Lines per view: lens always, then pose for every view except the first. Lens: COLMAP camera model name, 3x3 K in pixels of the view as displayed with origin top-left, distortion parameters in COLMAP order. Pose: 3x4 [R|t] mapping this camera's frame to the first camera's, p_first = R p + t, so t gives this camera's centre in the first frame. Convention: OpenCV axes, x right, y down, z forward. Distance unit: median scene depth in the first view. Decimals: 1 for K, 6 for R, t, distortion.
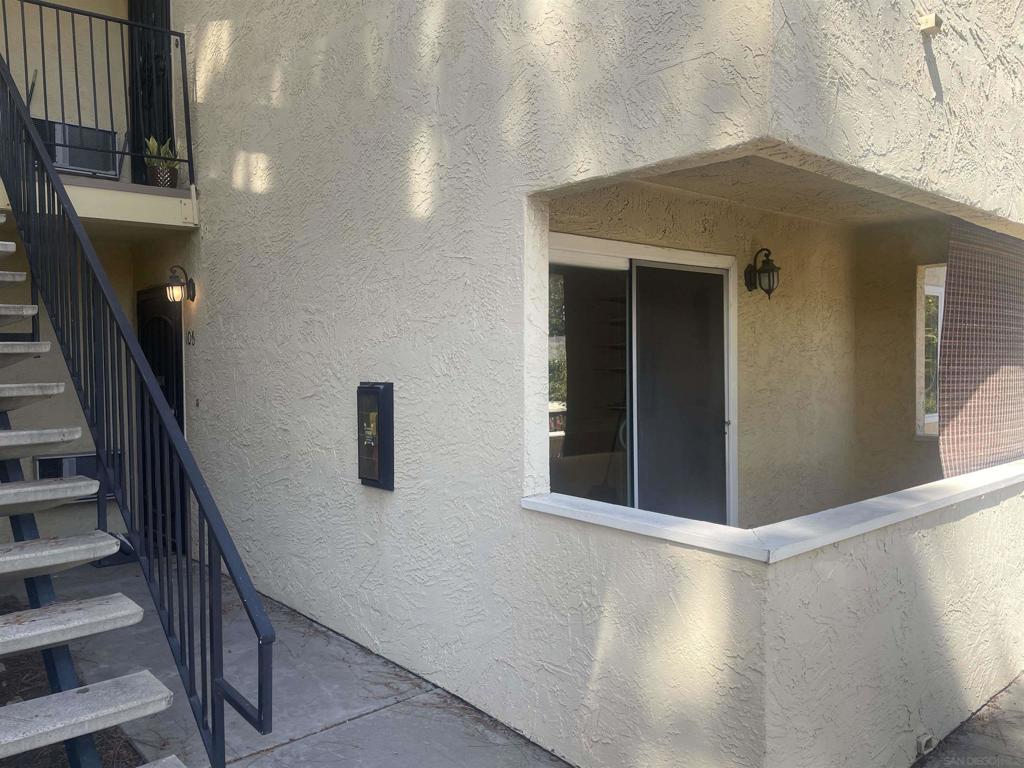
lens RADIAL K [[784.9, 0, 514.1], [0, 784.9, 383.5], [0, 0, 1]] dist [0.031554, -0.005637]
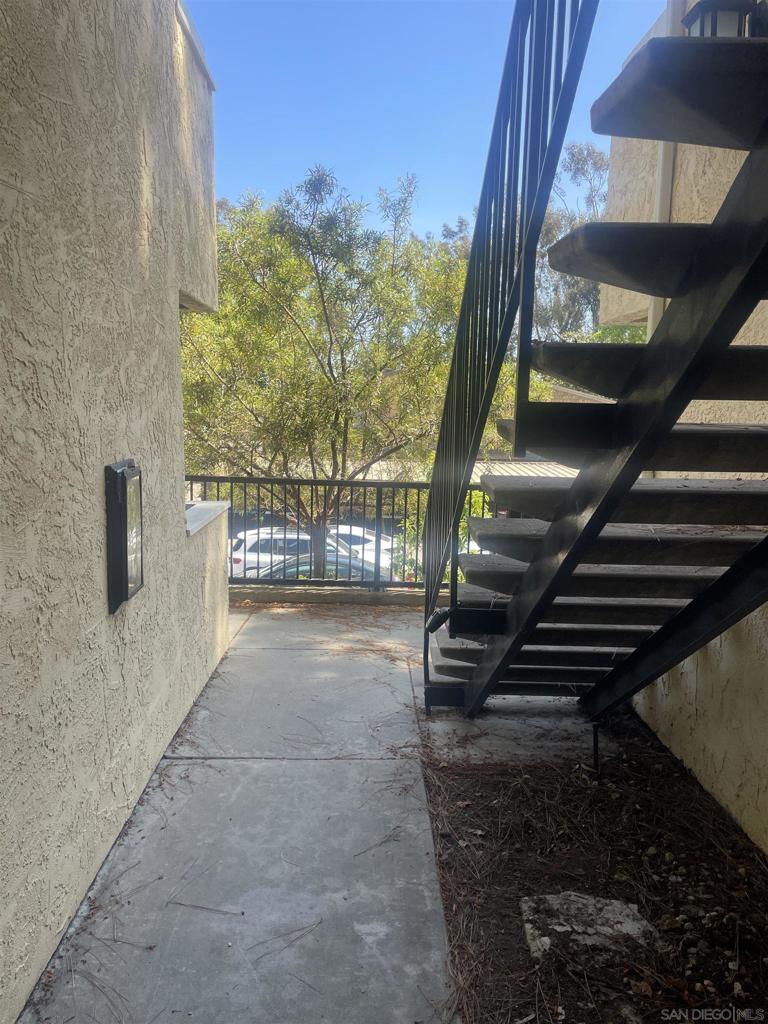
lens RADIAL K [[784.9, 0, 382.8], [0, 784.9, 512.8], [0, 0, 1]] dist [0.031554, -0.005637]
pose [[-0.772735, -0.085852, 0.628896, -0.857623], [0.023555, 0.986249, 0.163577, -0.069674], [-0.634291, 0.141216, -0.760087, 1.445608]]
